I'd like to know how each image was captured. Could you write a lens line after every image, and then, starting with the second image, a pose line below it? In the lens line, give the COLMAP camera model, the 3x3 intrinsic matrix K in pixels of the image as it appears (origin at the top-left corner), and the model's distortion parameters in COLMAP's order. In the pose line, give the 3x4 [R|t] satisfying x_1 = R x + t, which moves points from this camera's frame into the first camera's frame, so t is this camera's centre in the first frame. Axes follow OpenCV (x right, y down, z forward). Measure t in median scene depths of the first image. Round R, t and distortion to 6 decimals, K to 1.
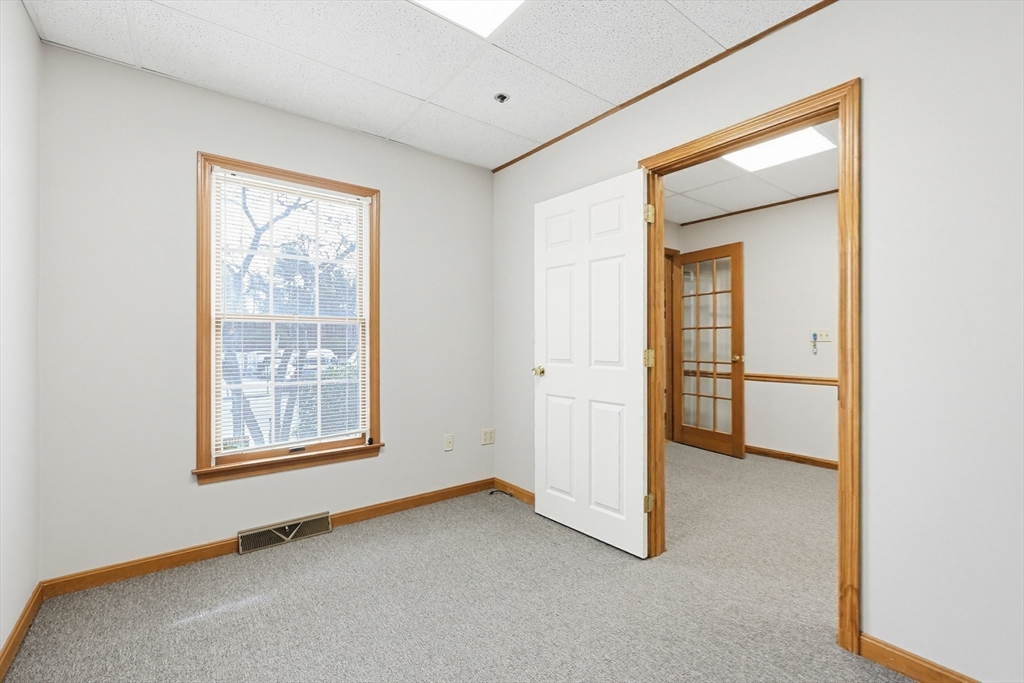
lens RADIAL K [[441.5, 0, 512.2], [0, 441.5, 340.8], [0, 0, 1]] dist [0.000714, 0.000347]
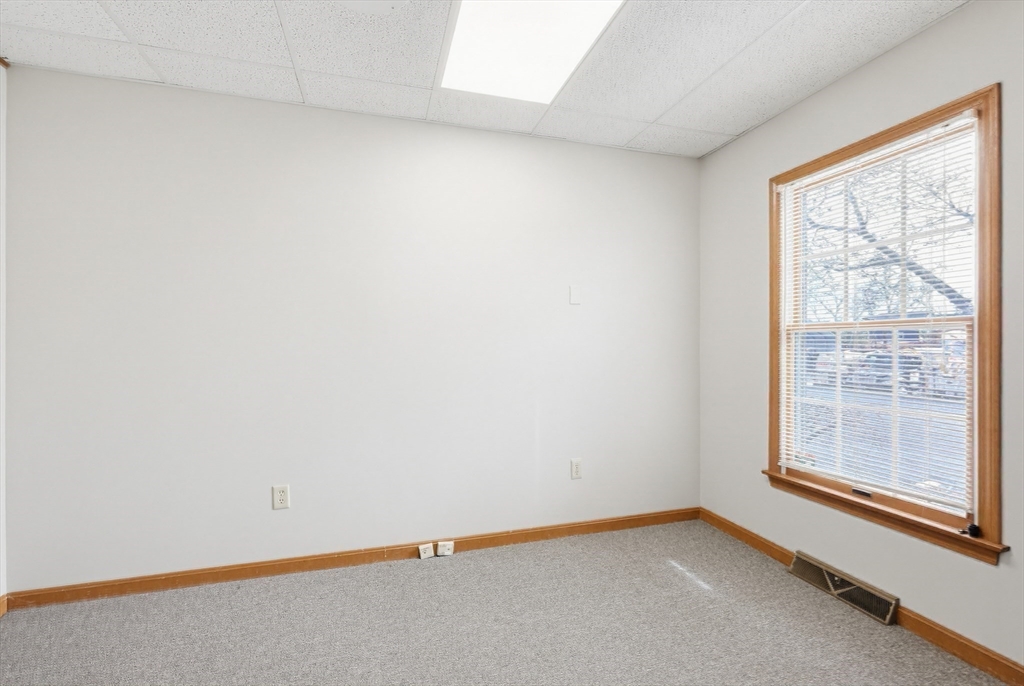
lens RADIAL K [[441.5, 0, 512.0], [0, 441.5, 346.2], [0, 0, 1]] dist [0.000714, 0.000347]
pose [[-0.339761, -0.000856, -0.940511, 0.504590], [-0.000478, 1.000000, -0.000738, -0.014436], [0.940512, 0.000199, -0.339762, 0.741306]]
